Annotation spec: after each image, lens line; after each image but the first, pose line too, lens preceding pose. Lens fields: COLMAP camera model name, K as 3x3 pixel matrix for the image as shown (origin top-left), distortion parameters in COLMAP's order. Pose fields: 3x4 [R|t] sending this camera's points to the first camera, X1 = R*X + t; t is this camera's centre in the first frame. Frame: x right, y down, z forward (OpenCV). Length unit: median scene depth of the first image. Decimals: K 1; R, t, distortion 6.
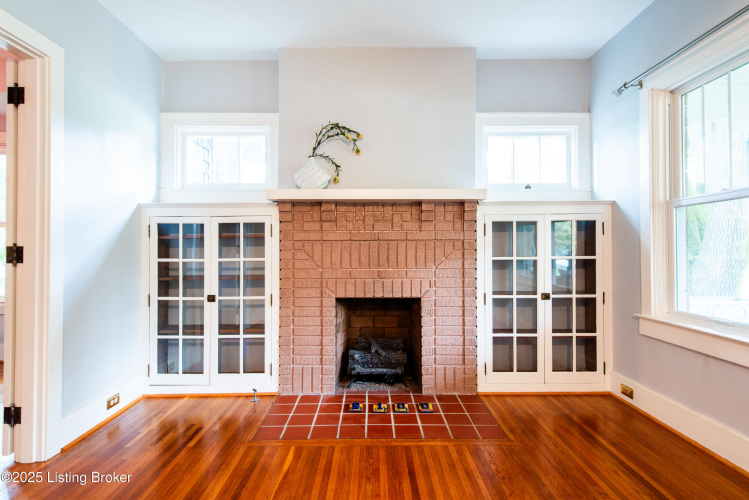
lens RADIAL K [[377.1, 0, 373.3], [0, 377.1, 245.8], [0, 0, 1]] dist [0.004020, 0.000273]
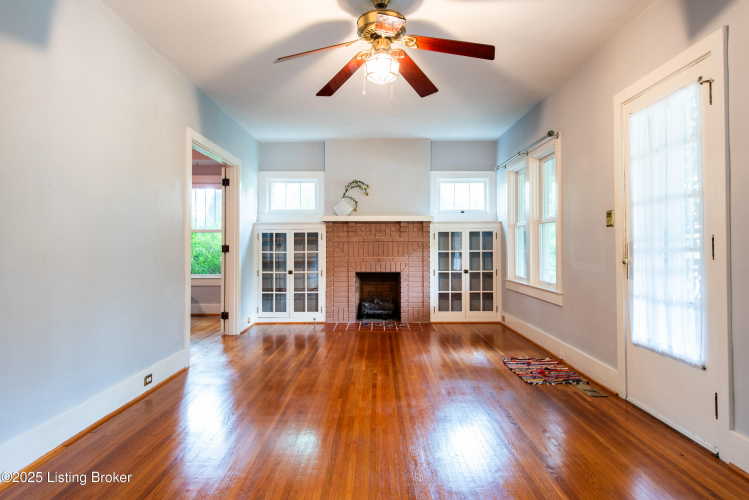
lens RADIAL K [[474.6, 0, 372.5], [0, 474.6, 245.7], [0, 0, 1]] dist [-0.000914, 0.000063]
pose [[0.999881, 0.000975, -0.015409, 0.021889], [-0.000807, 0.999940, 0.010905, -0.021764], [0.015418, -0.010891, 0.999822, -1.387638]]
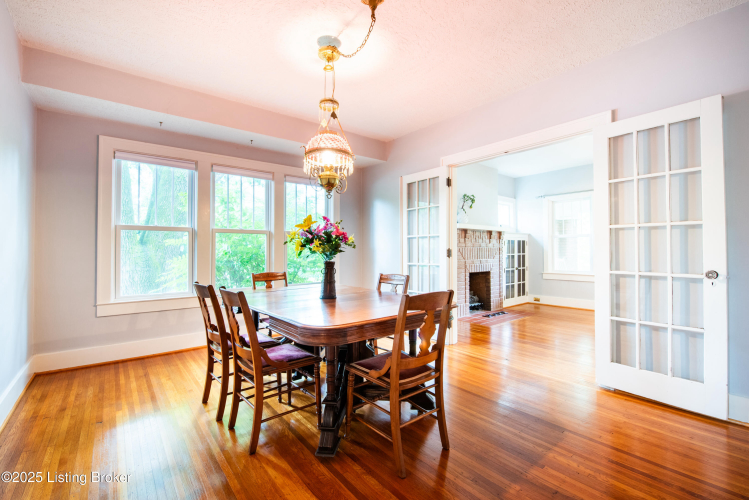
lens RADIAL K [[315.3, 0, 374.5], [0, 315.3, 251.3], [0, 0, 1]] dist [0.002019, 0.000359]
pose [[0.770889, -0.000438, 0.636969, -1.717061], [-0.001562, 0.999995, 0.002577, 0.007484], [-0.636967, -0.002982, 0.770885, -0.075527]]
